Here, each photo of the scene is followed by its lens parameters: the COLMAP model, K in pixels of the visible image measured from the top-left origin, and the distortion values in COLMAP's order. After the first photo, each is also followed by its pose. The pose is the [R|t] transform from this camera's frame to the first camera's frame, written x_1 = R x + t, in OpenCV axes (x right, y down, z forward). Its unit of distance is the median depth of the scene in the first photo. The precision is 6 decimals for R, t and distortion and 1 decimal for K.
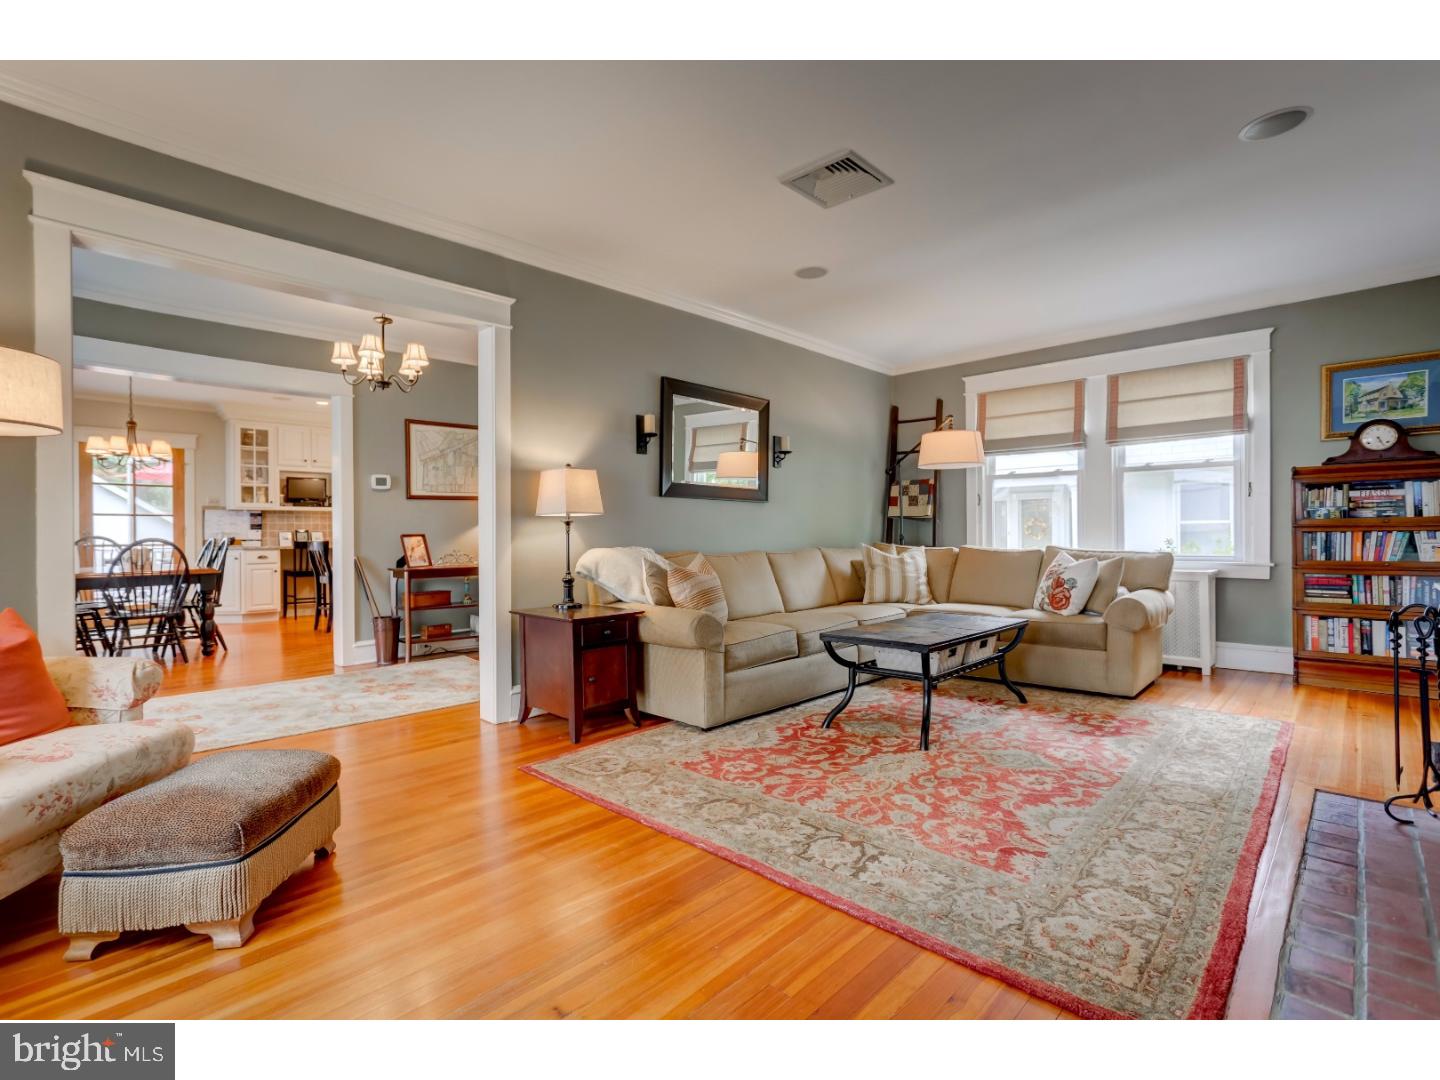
lens RADIAL K [[695.0, 0, 714.7], [0, 695.0, 536.2], [0, 0, 1]] dist [-0.035295, 0.015232]
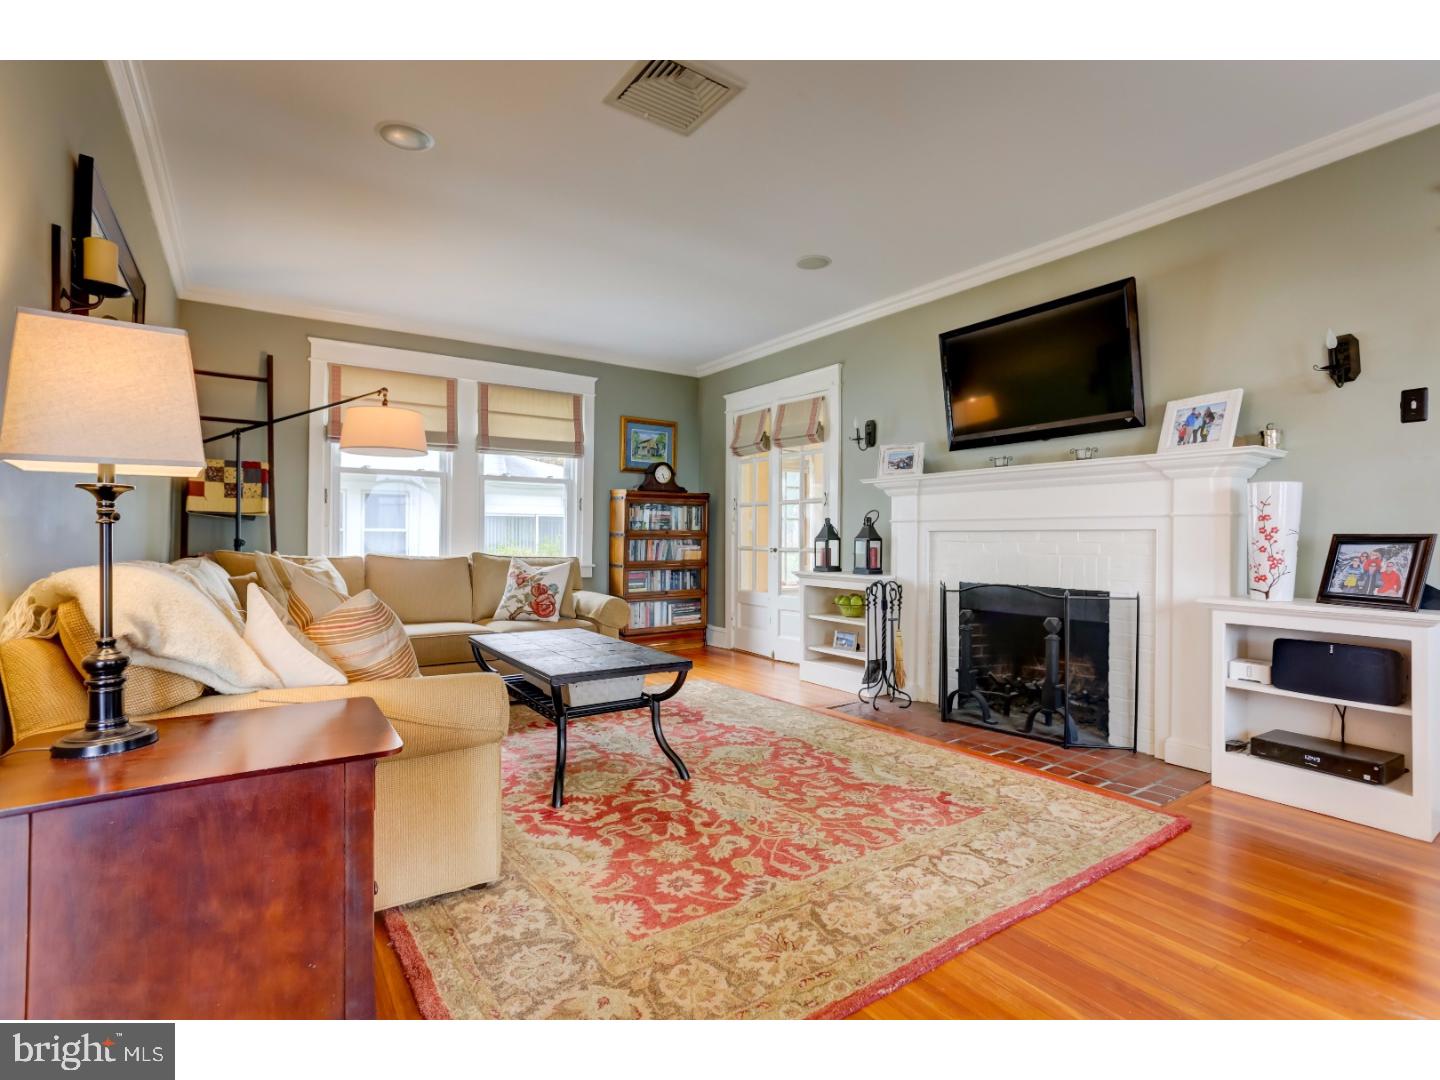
lens RADIAL K [[695.0, 0, 711.9], [0, 695.0, 531.3], [0, 0, 1]] dist [-0.035295, 0.015232]
pose [[0.207679, 0.020774, 0.977976, -0.587716], [-0.000695, 0.999777, -0.021090, 0.008415], [-0.978197, 0.003700, 0.207647, 0.798726]]
